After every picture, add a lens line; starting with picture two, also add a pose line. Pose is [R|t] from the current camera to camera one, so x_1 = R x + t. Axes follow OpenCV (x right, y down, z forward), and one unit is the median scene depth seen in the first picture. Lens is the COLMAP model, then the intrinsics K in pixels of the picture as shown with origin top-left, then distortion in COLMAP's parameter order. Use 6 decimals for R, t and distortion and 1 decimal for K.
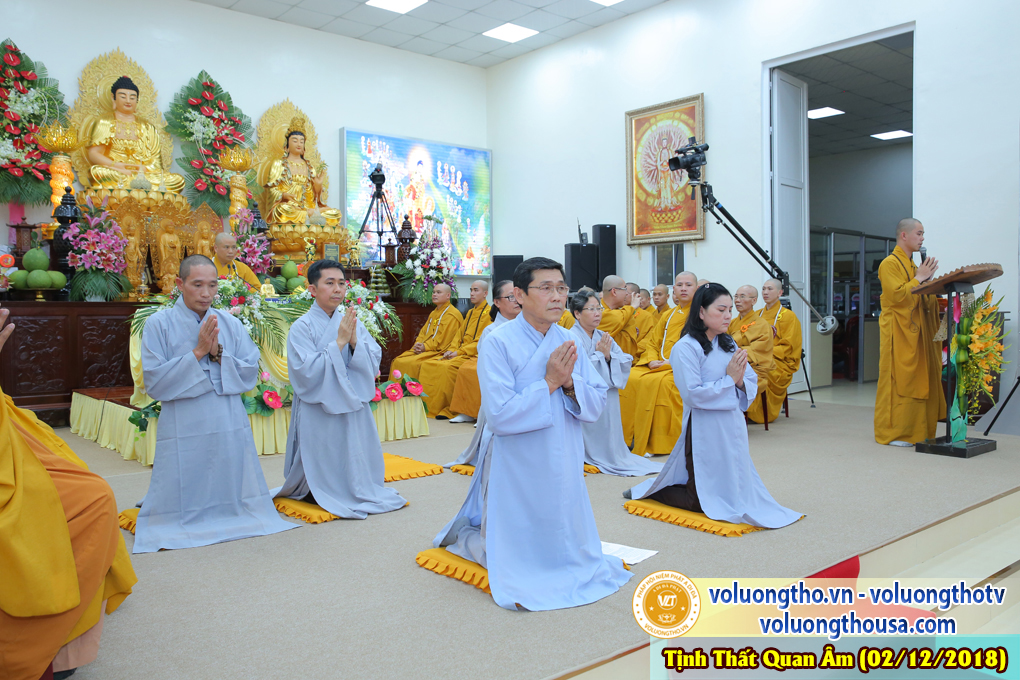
lens RADIAL K [[792.0, 0, 512.7], [0, 792.0, 335.3], [0, 0, 1]] dist [-0.083409, 0.099631]
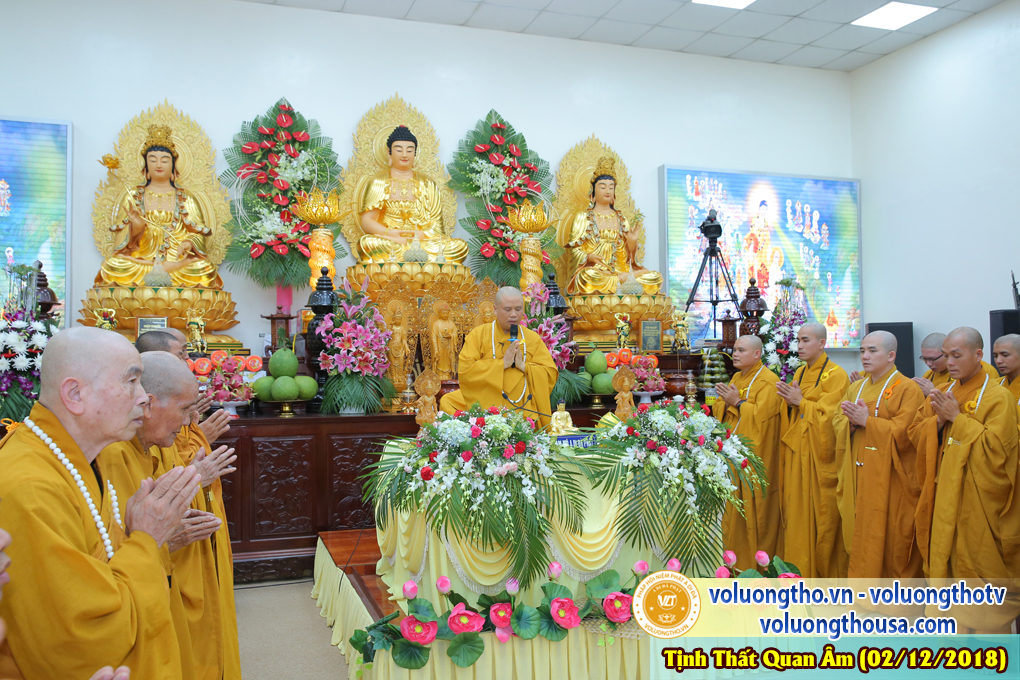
lens RADIAL K [[914.6, 0, 510.0], [0, 914.6, 340.0], [0, 0, 1]] dist [-0.052597, 0.012833]
pose [[0.931309, -0.015699, -0.363892, -0.039017], [-0.007823, 0.997978, -0.063075, -0.042249], [0.364147, 0.061589, 0.929303, 0.145801]]
